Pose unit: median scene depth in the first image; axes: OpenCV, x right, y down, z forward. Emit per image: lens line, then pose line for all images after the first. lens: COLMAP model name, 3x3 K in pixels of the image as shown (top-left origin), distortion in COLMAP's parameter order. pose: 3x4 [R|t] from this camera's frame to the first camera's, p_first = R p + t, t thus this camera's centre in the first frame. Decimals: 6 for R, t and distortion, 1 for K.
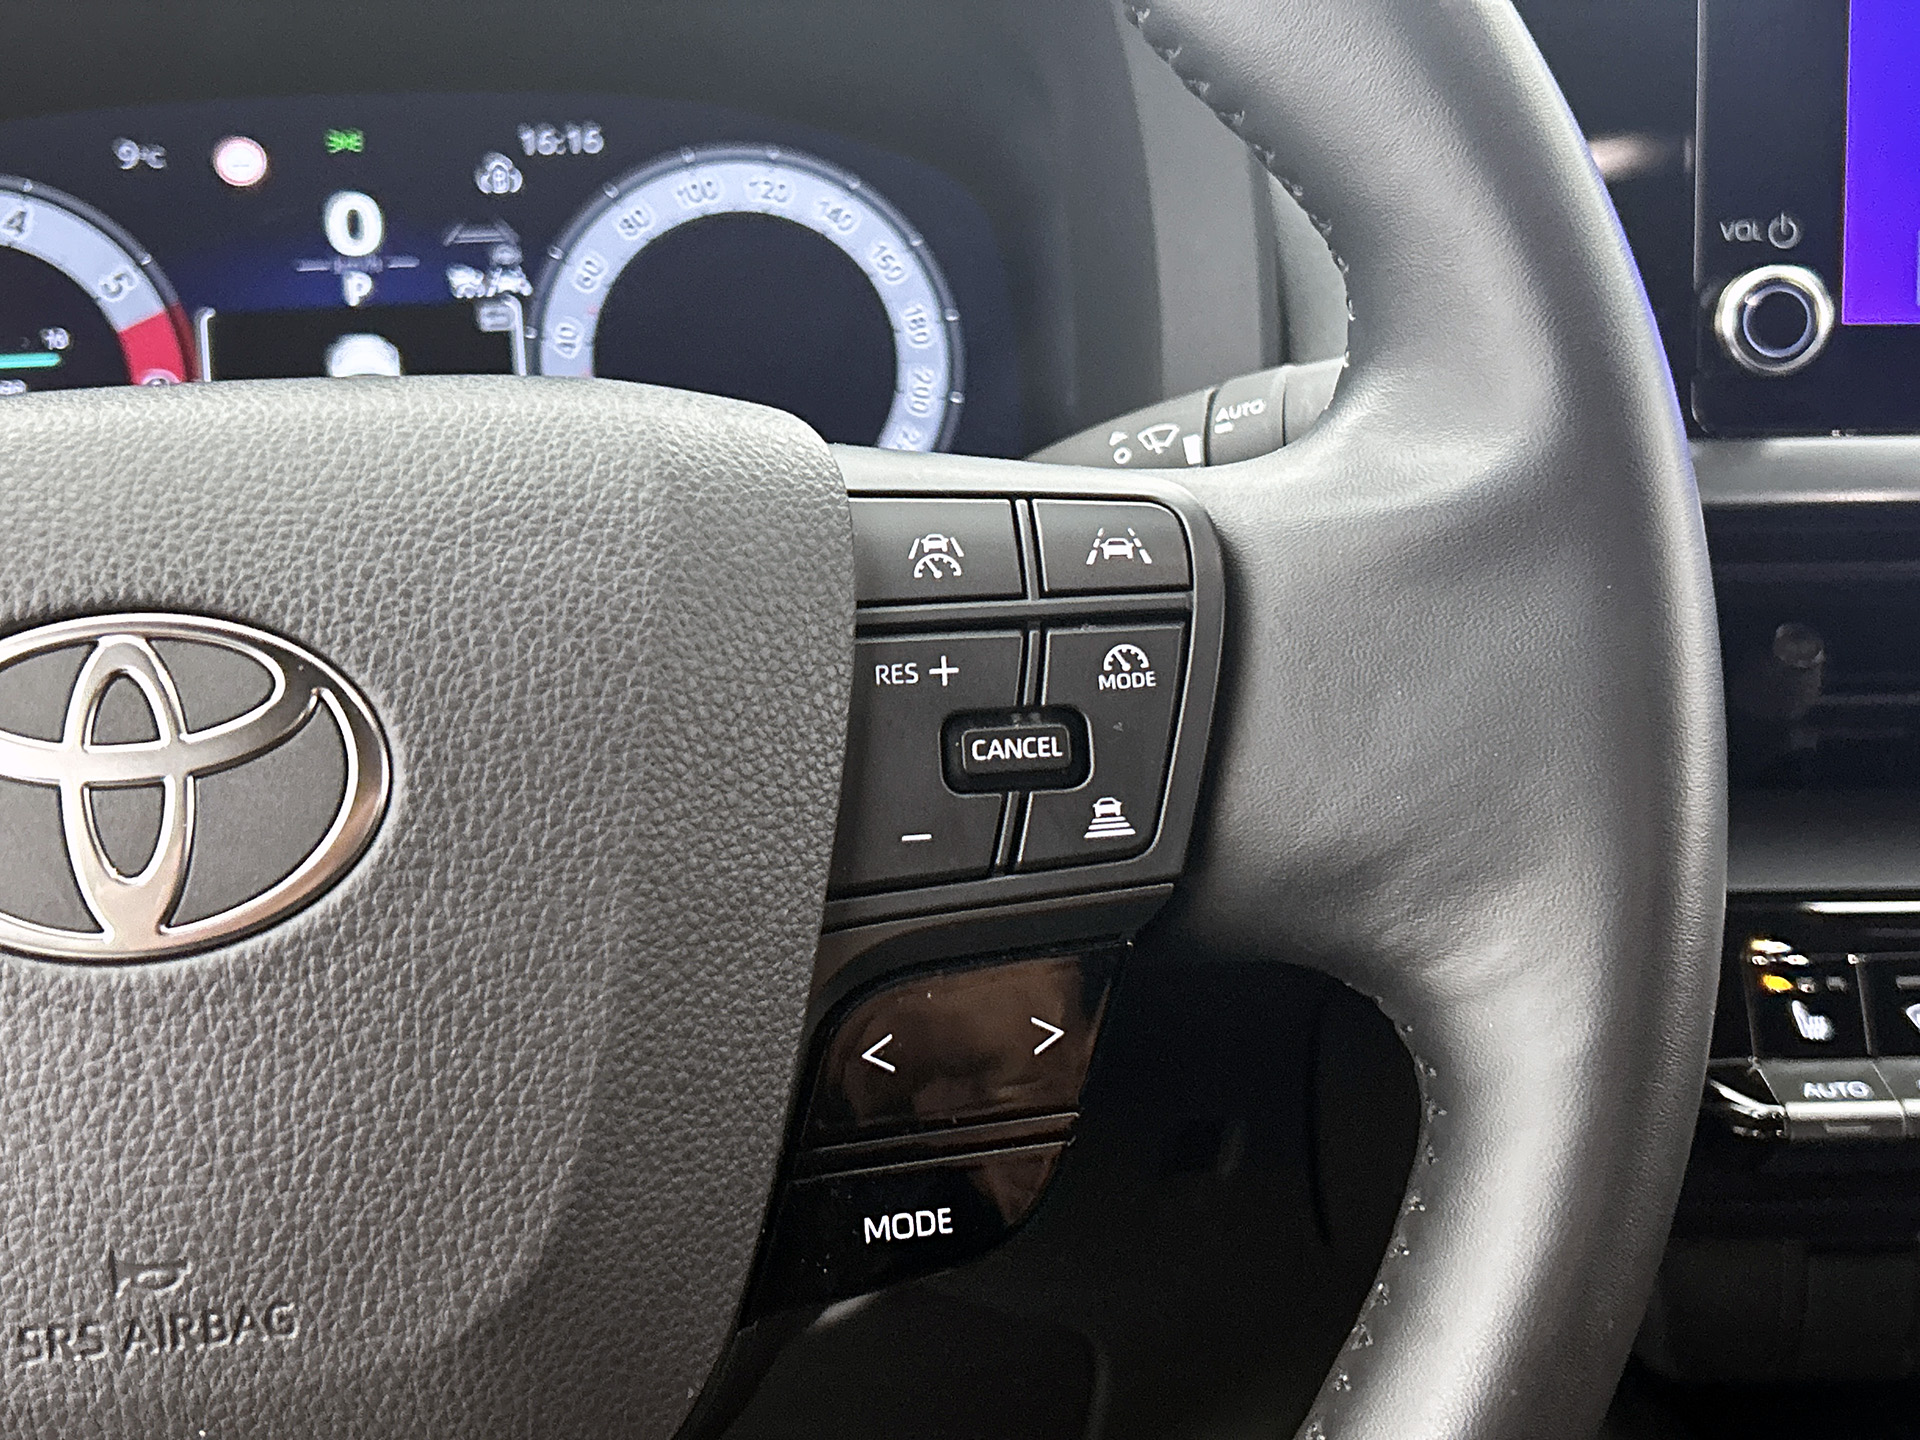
lens RADIAL K [[2406.6, 0, 960.0], [0, 2406.6, 720.0], [0, 0, 1]] dist [0.217652, -0.754709]
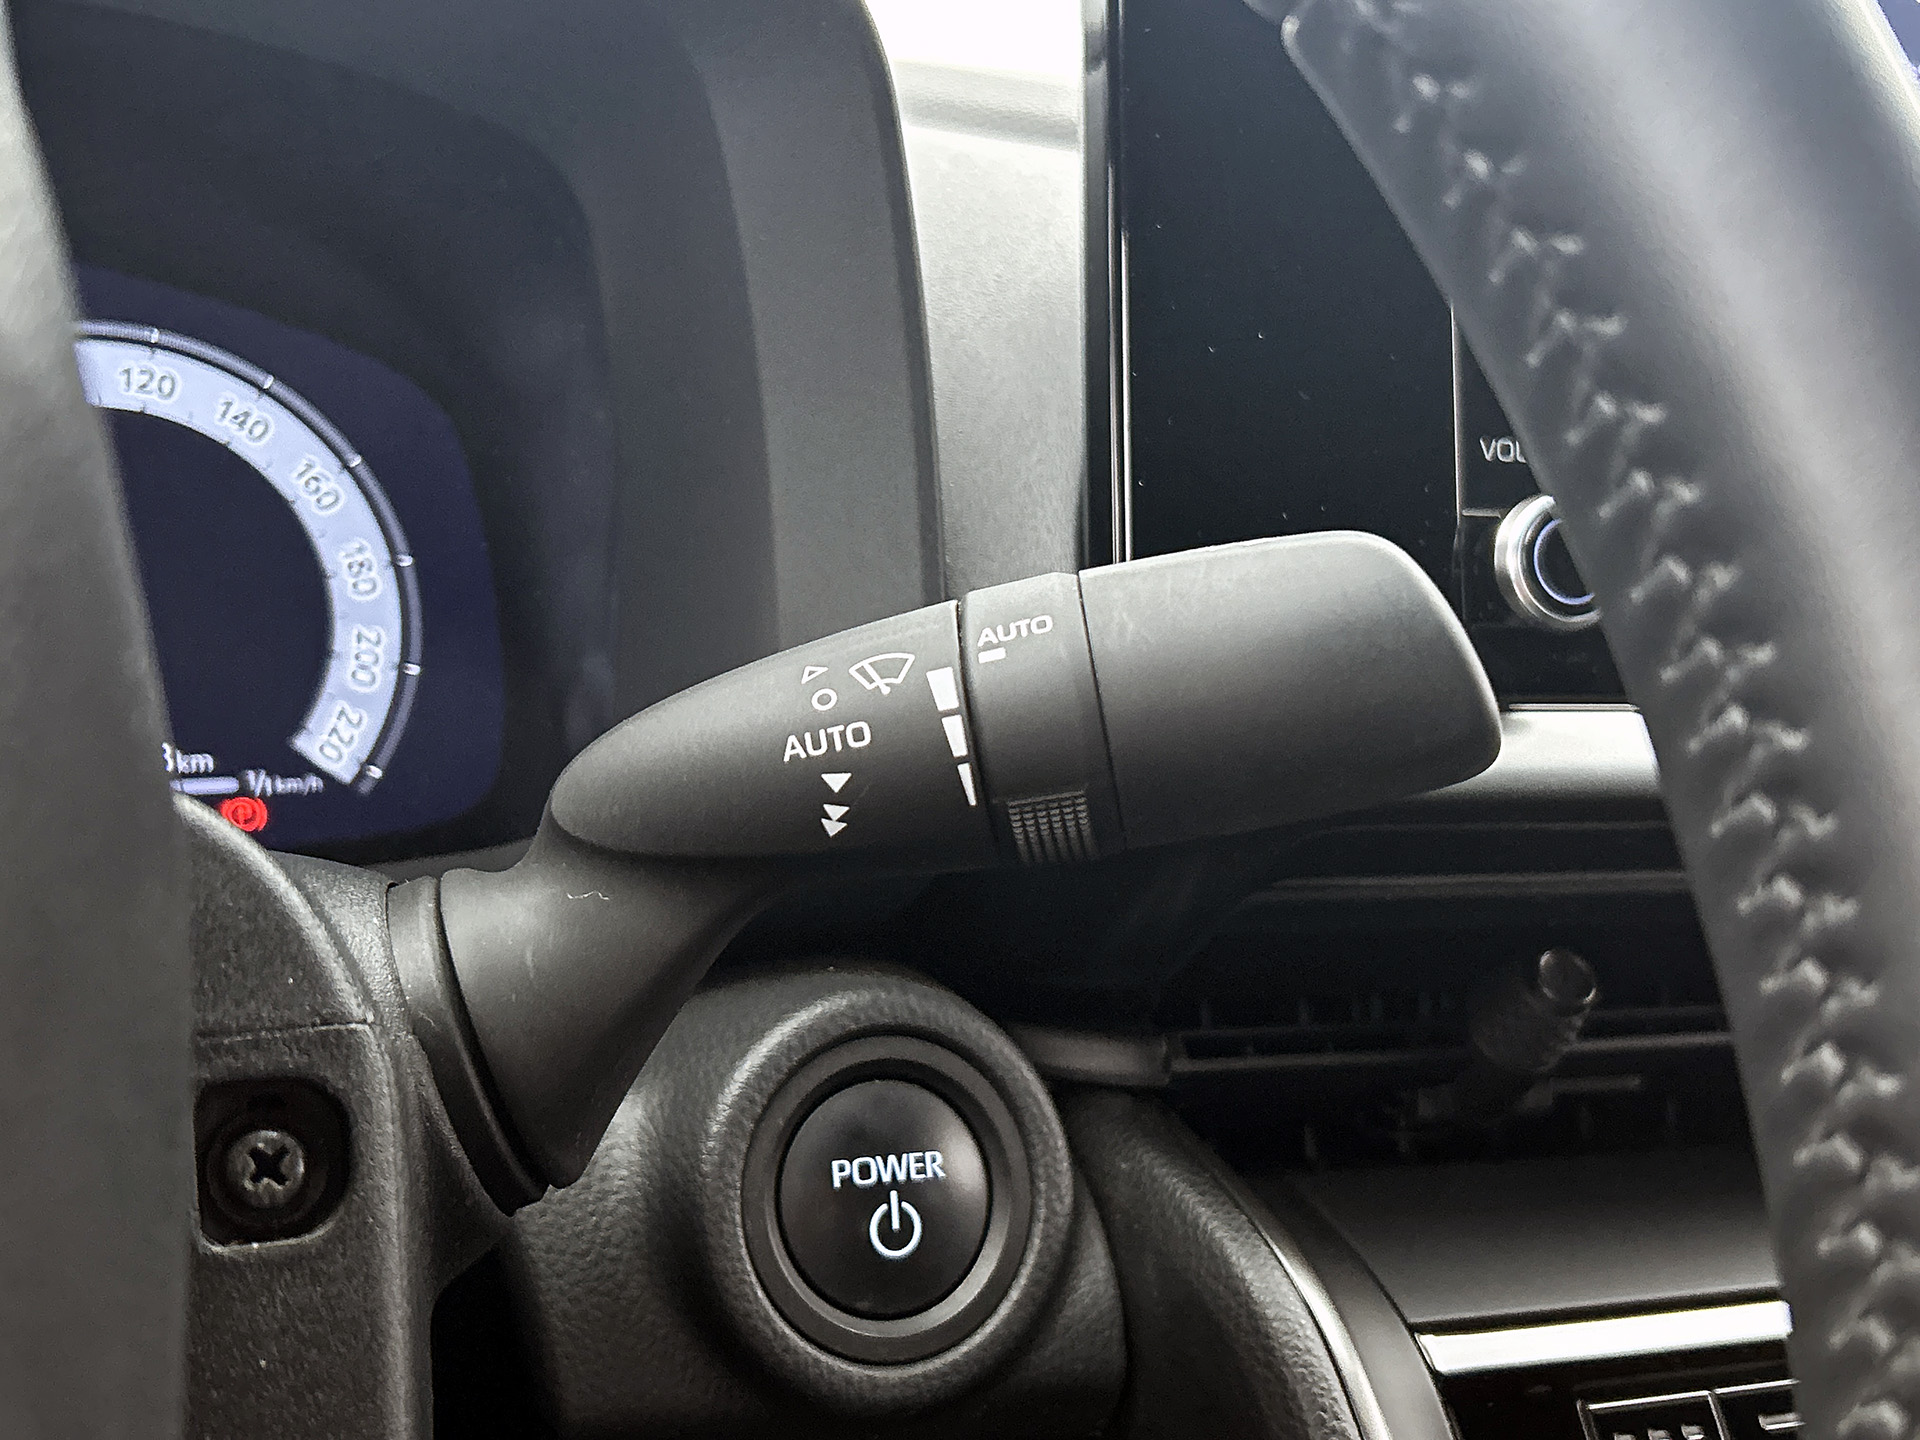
lens RADIAL K [[2180.9, 0, 956.6], [0, 2180.9, 721.7], [0, 0, 1]] dist [0.118130, -0.399585]
pose [[0.948274, 0.010506, 0.317278, -0.073338], [0.037348, 0.988819, -0.144367, -0.018942], [-0.315247, 0.148749, 0.937279, 0.420360]]
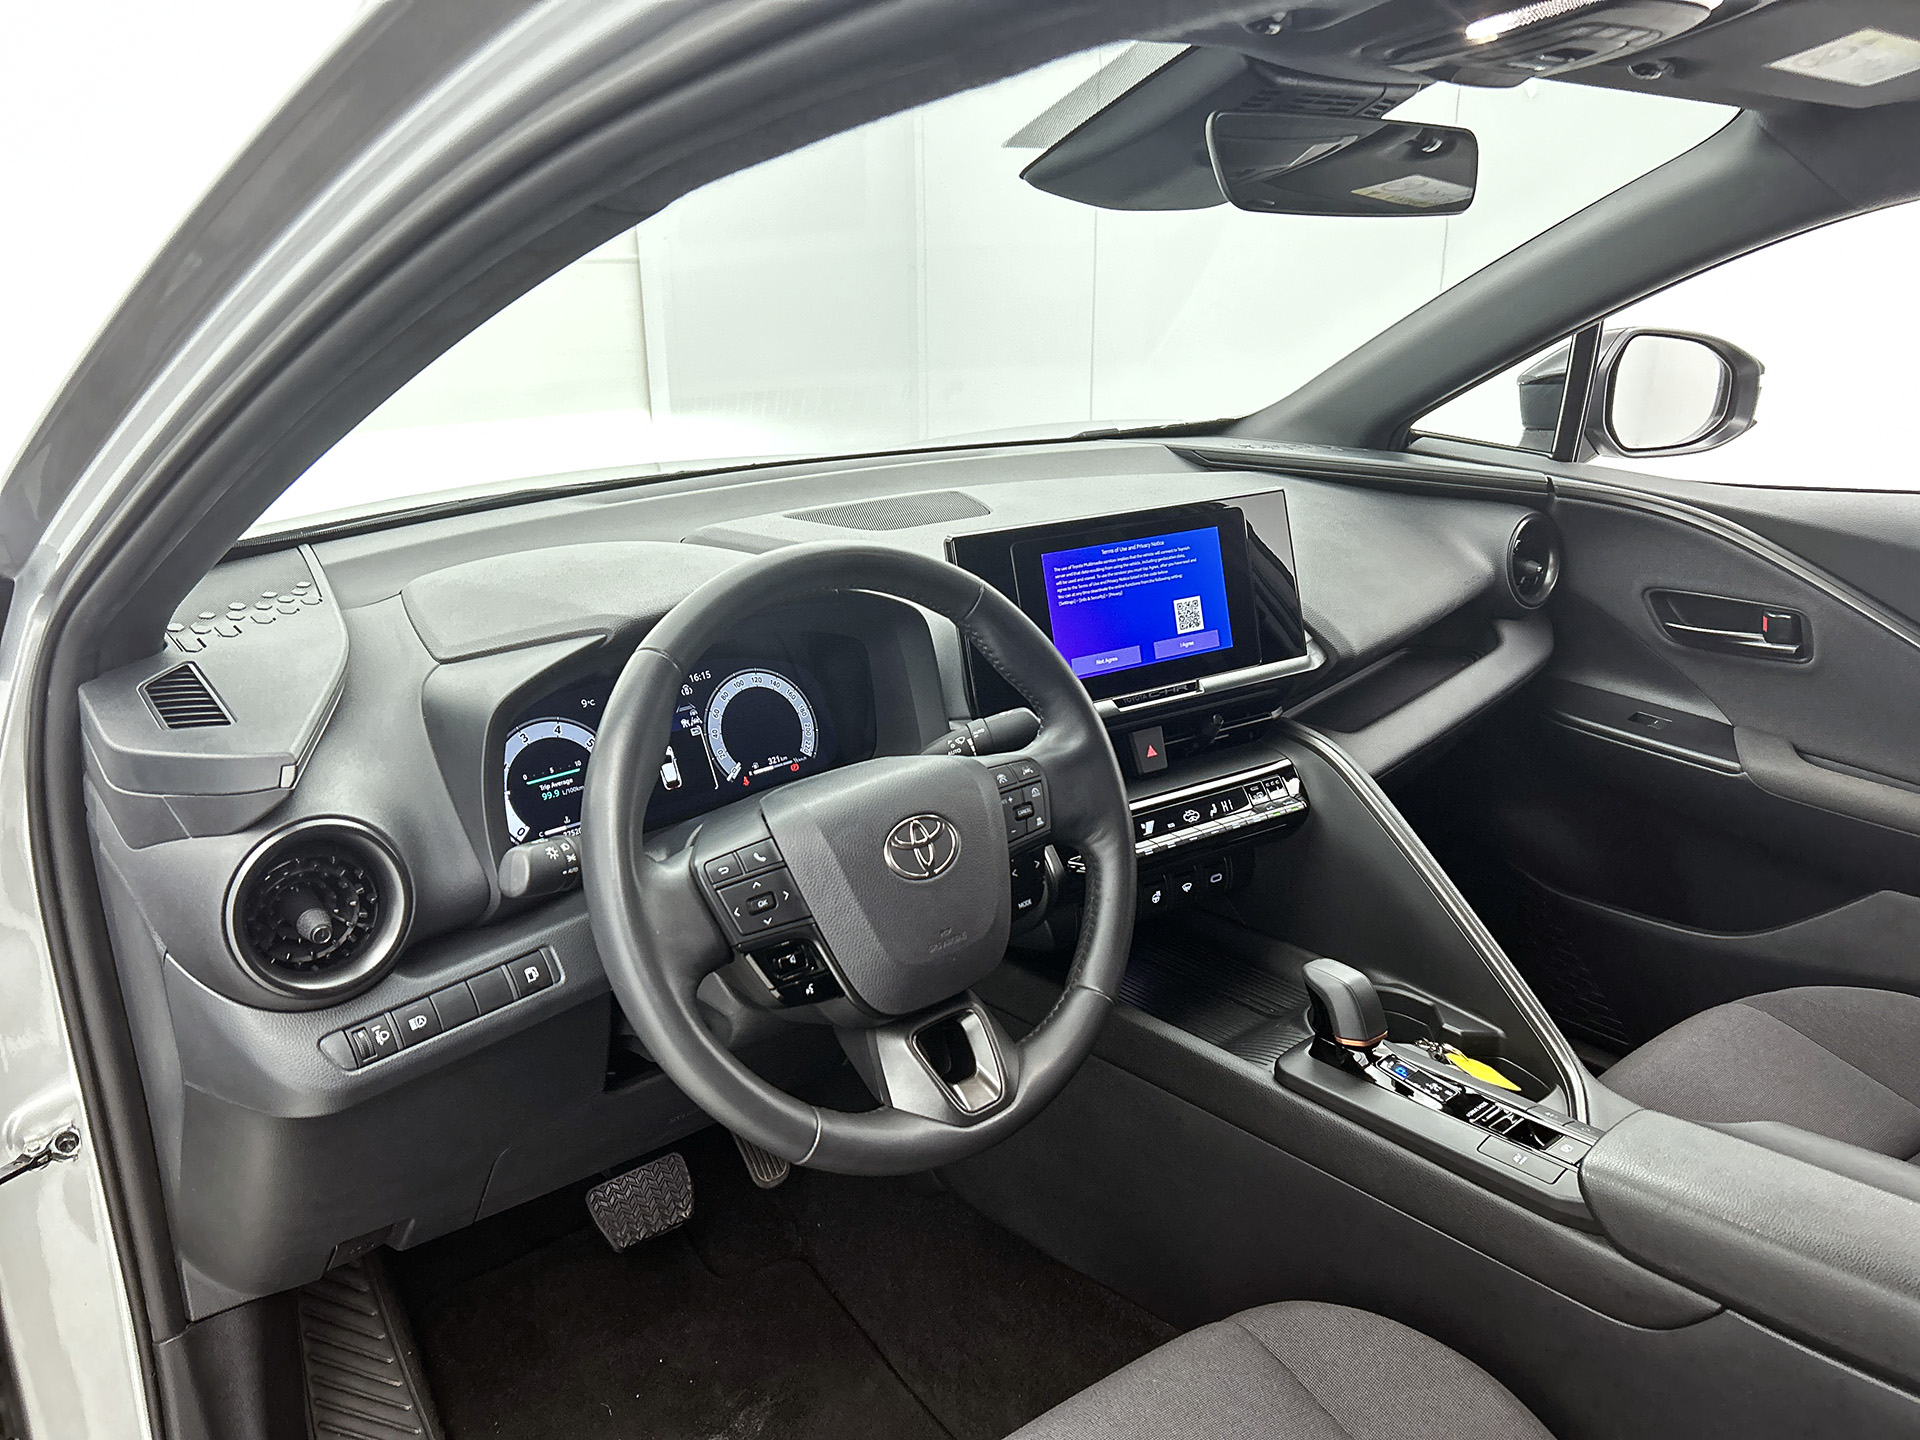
lens RADIAL K [[1421.5, 0, 966.9], [0, 1421.5, 726.9], [0, 0, 1]] dist [0.112160, -0.266552]
pose [[0.850240, -0.174303, 0.496700, -1.065769], [0.194630, 0.980815, 0.011027, -0.152741], [-0.489092, 0.087297, 0.867852, -1.111228]]
